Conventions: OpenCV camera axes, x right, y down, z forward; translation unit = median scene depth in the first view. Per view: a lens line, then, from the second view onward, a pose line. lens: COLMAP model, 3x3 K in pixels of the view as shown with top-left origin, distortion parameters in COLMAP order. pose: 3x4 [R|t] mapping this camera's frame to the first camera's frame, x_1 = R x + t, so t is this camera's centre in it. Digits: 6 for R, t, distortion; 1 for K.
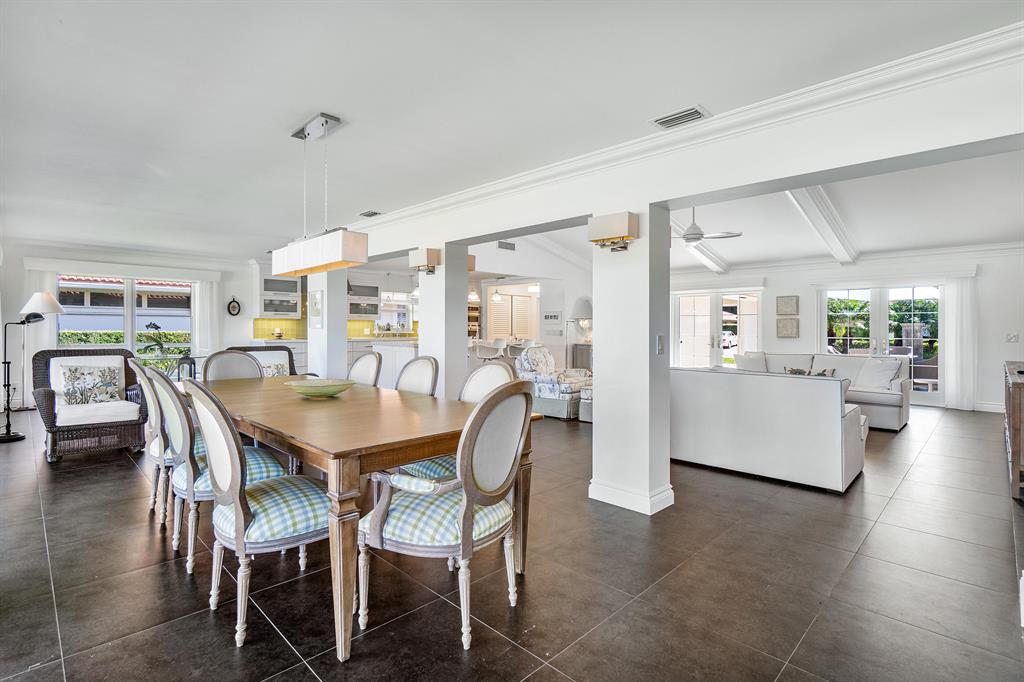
lens RADIAL K [[480.3, 0, 520.0], [0, 480.3, 336.4], [0, 0, 1]] dist [-0.011226, -0.000727]
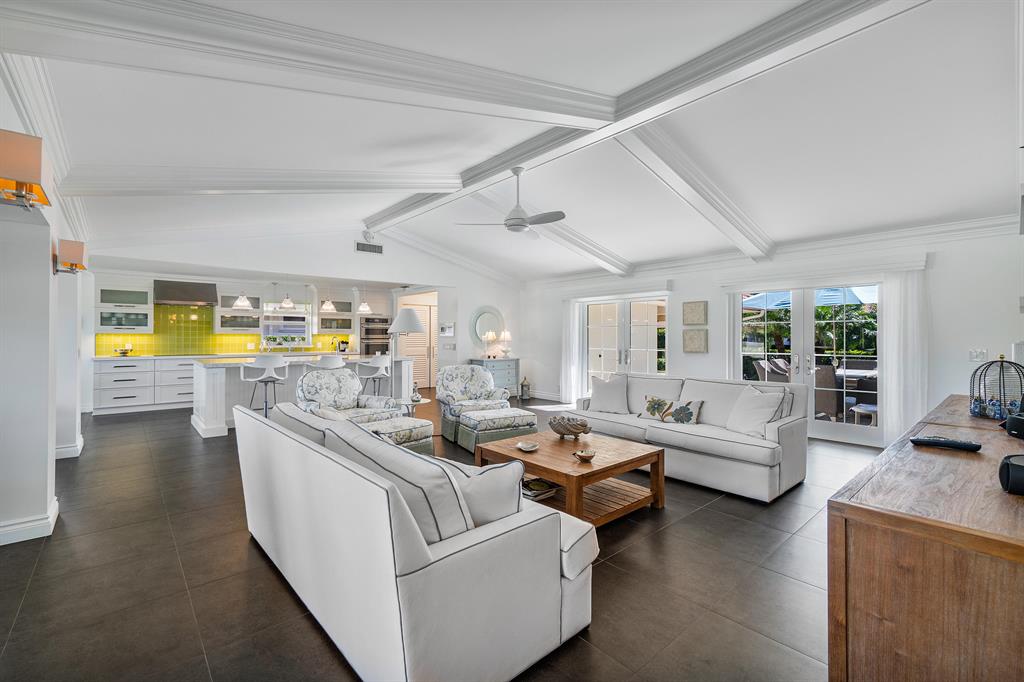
lens RADIAL K [[441.9, 0, 512.5], [0, 441.9, 337.1], [0, 0, 1]] dist [0.001884, 0.000197]
pose [[0.998000, -0.006642, -0.062856, 0.274857], [0.005412, 0.999791, -0.019711, -0.009639], [0.062974, 0.019331, 0.997828, 0.212488]]
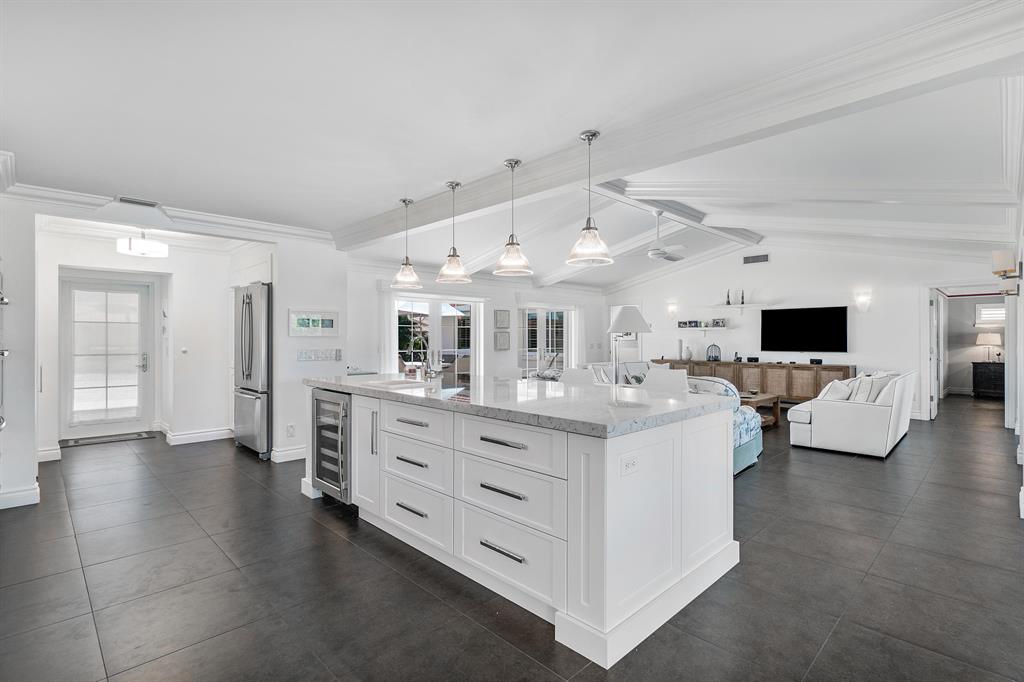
lens RADIAL K [[480.3, 0, 518.4], [0, 480.3, 336.5], [0, 0, 1]] dist [-0.011226, -0.000727]
pose [[0.019315, -0.002332, 0.999811, -0.464077], [0.016560, 0.999861, 0.002012, -0.027140], [-0.999676, 0.016518, 0.019351, 0.901775]]
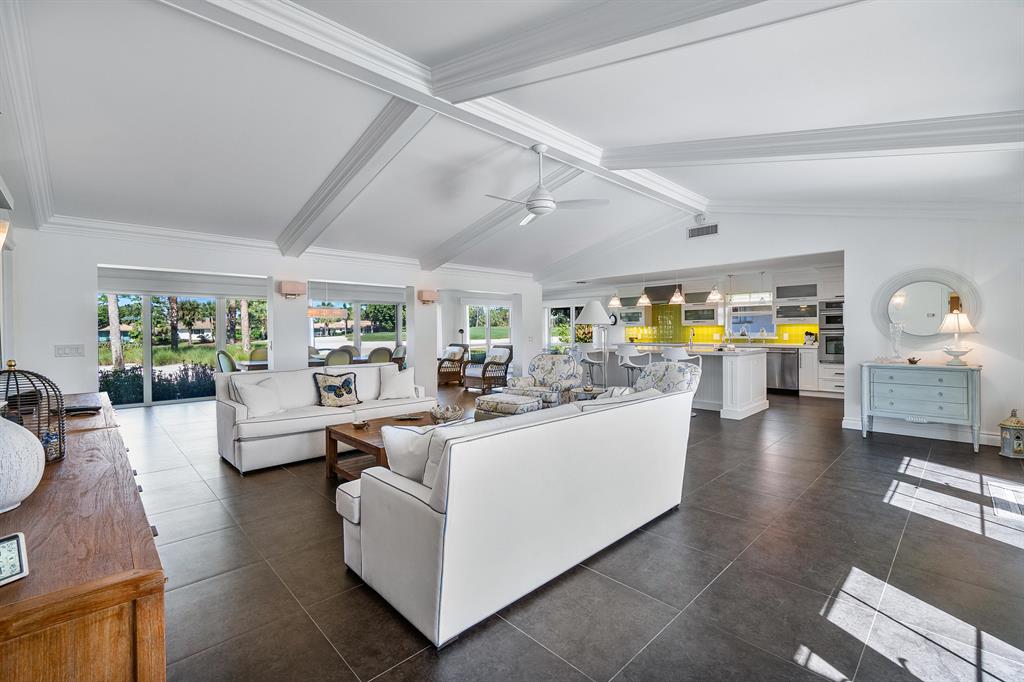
lens RADIAL K [[441.9, 0, 508.0], [0, 441.9, 337.5], [0, 0, 1]] dist [0.001884, 0.000197]
pose [[-0.037350, 0.008240, -0.999268, 0.716536], [-0.009206, 0.999921, 0.008589, -0.014650], [0.999260, 0.009520, -0.037271, 0.698243]]
